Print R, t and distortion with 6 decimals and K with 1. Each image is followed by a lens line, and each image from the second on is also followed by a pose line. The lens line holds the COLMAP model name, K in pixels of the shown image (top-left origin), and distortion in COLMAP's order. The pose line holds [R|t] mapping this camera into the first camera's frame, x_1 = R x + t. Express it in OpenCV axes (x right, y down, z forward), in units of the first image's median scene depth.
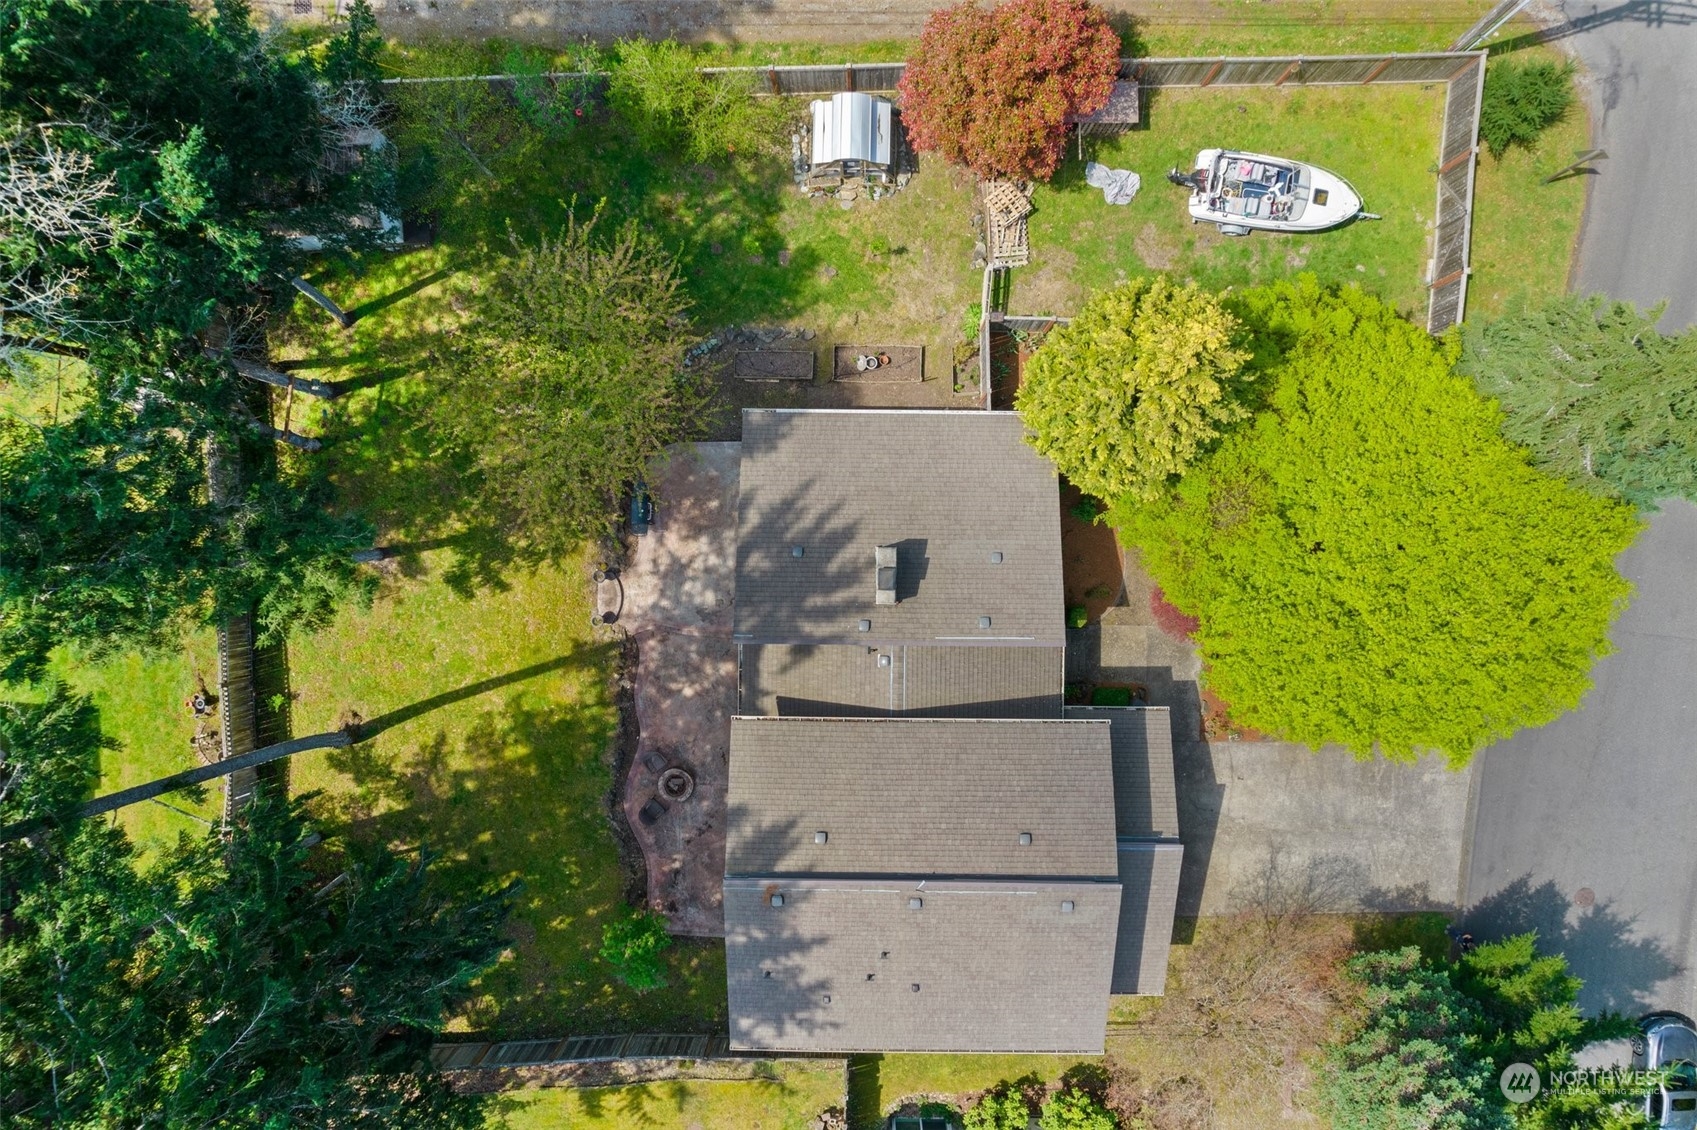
lens RADIAL K [[1105.2, 0, 849.5], [0, 1105.2, 567.1], [0, 0, 1]] dist [-0.049160, 0.031100]
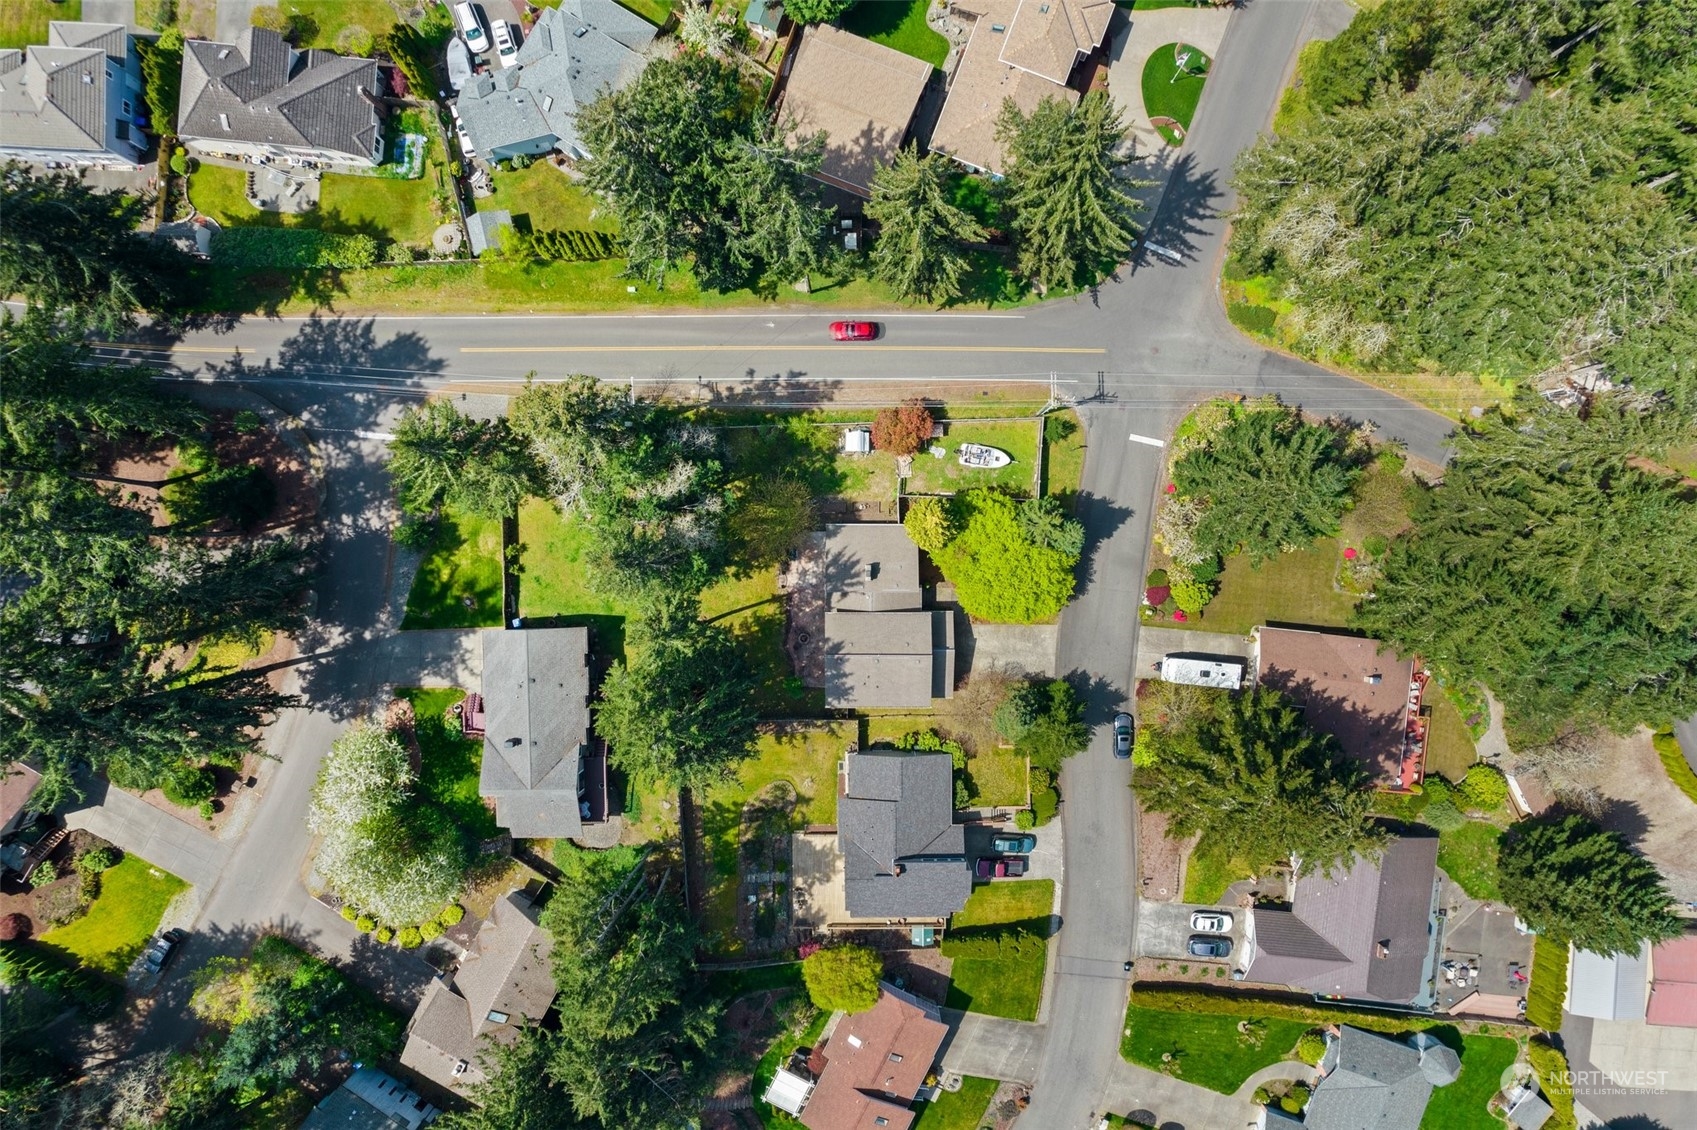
lens RADIAL K [[1105.2, 0, 848.5], [0, 1105.2, 564.8], [0, 0, 1]] dist [-0.049160, 0.031100]
pose [[0.999937, -0.008134, -0.007676, -0.002515], [0.008132, 0.999967, -0.000209, -0.016785], [0.007678, 0.000146, 0.999971, -2.294647]]
